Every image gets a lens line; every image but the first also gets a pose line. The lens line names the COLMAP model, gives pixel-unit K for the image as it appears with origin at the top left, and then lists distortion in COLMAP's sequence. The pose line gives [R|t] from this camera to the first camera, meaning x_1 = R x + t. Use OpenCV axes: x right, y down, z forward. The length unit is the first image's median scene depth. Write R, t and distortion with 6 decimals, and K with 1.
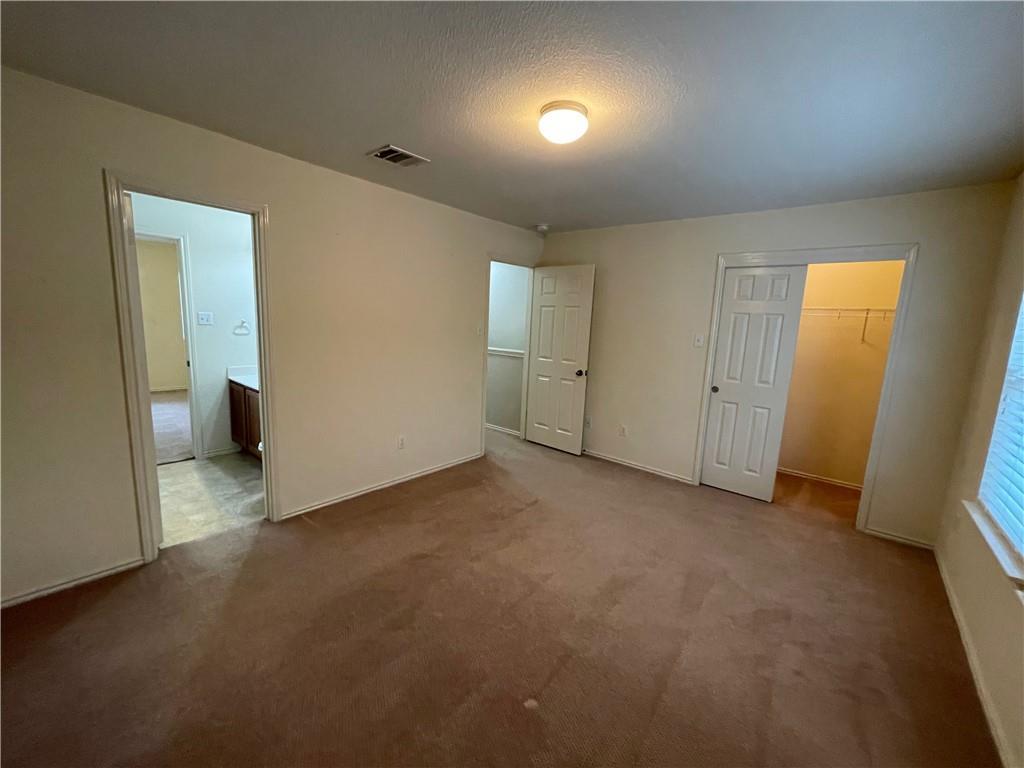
lens RADIAL K [[415.8, 0, 507.6], [0, 415.8, 385.0], [0, 0, 1]] dist [-0.002953, 0.000981]
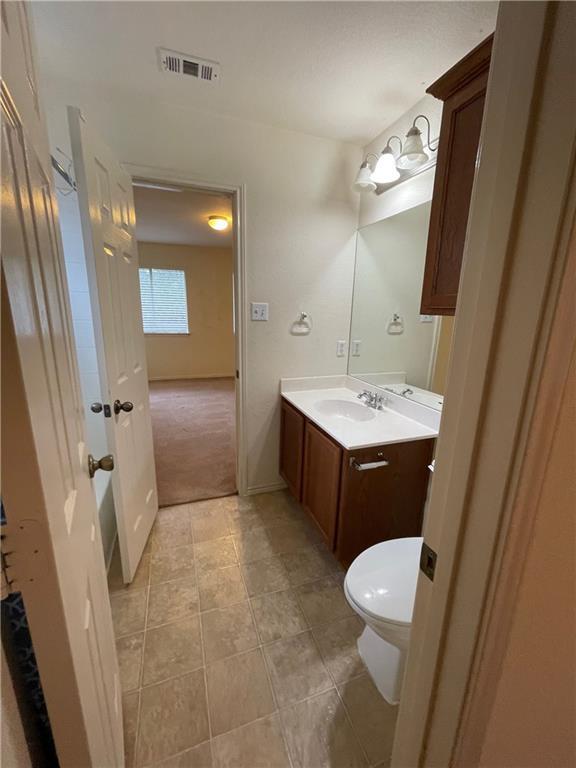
lens RADIAL K [[311.8, 0, 287.0], [0, 311.8, 384.8], [0, 0, 1]] dist [-0.002953, 0.000981]
pose [[0.868719, 0.090504, -0.486966, -0.409975], [-0.063929, 0.995429, 0.070958, -0.074794], [0.491162, -0.030511, 0.870534, 0.546041]]
